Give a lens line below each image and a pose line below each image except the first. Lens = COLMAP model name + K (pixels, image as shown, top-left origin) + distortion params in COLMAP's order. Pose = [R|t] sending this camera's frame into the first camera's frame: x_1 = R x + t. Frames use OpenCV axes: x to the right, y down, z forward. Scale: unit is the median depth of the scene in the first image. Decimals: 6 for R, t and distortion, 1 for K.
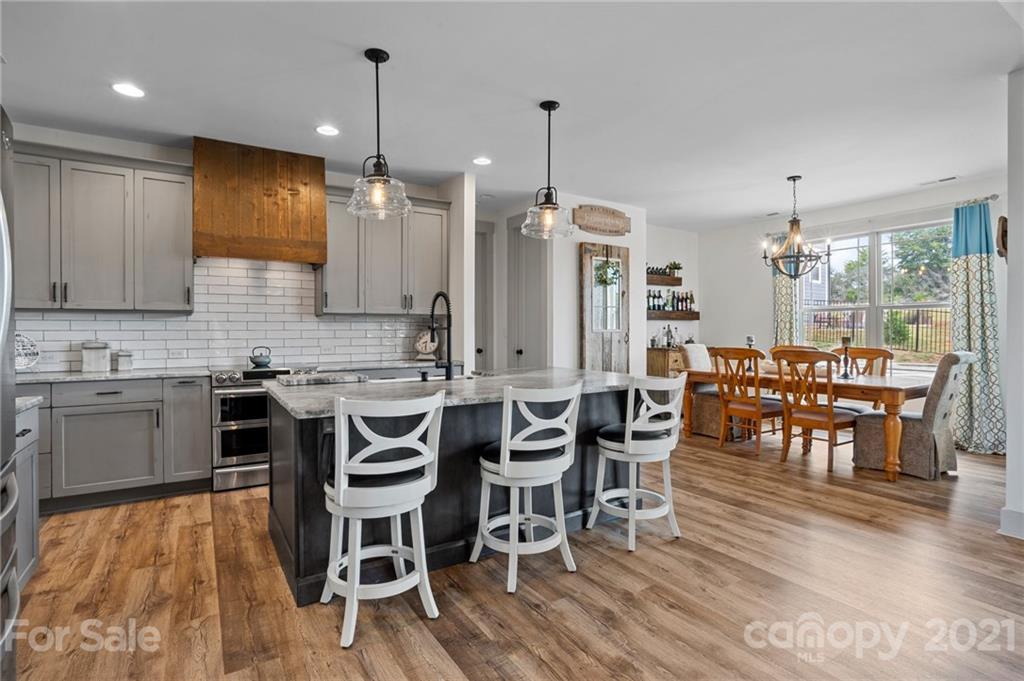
lens RADIAL K [[504.0, 0, 506.7], [0, 504.0, 322.2], [0, 0, 1]] dist [-0.027171, 0.012794]
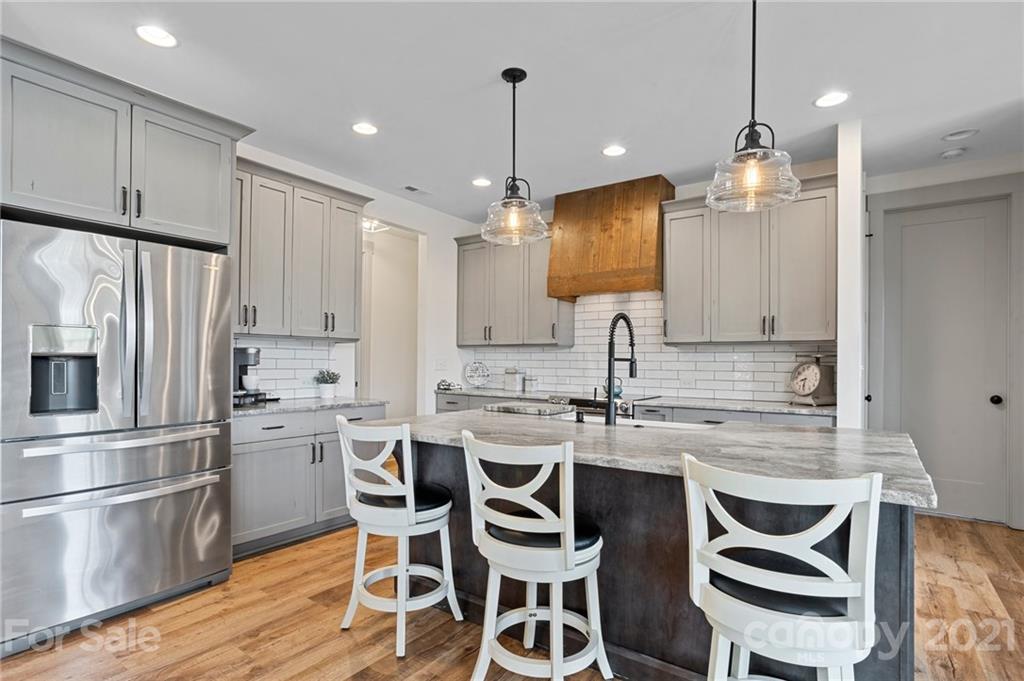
lens RADIAL K [[504.0, 0, 480.2], [0, 504.0, 359.8], [0, 0, 1]] dist [-0.027171, 0.012794]
pose [[0.375490, 0.004959, -0.926813, 0.359986], [0.005045, 0.999960, 0.007394, 0.004425], [0.926813, -0.007452, 0.375450, 0.341179]]
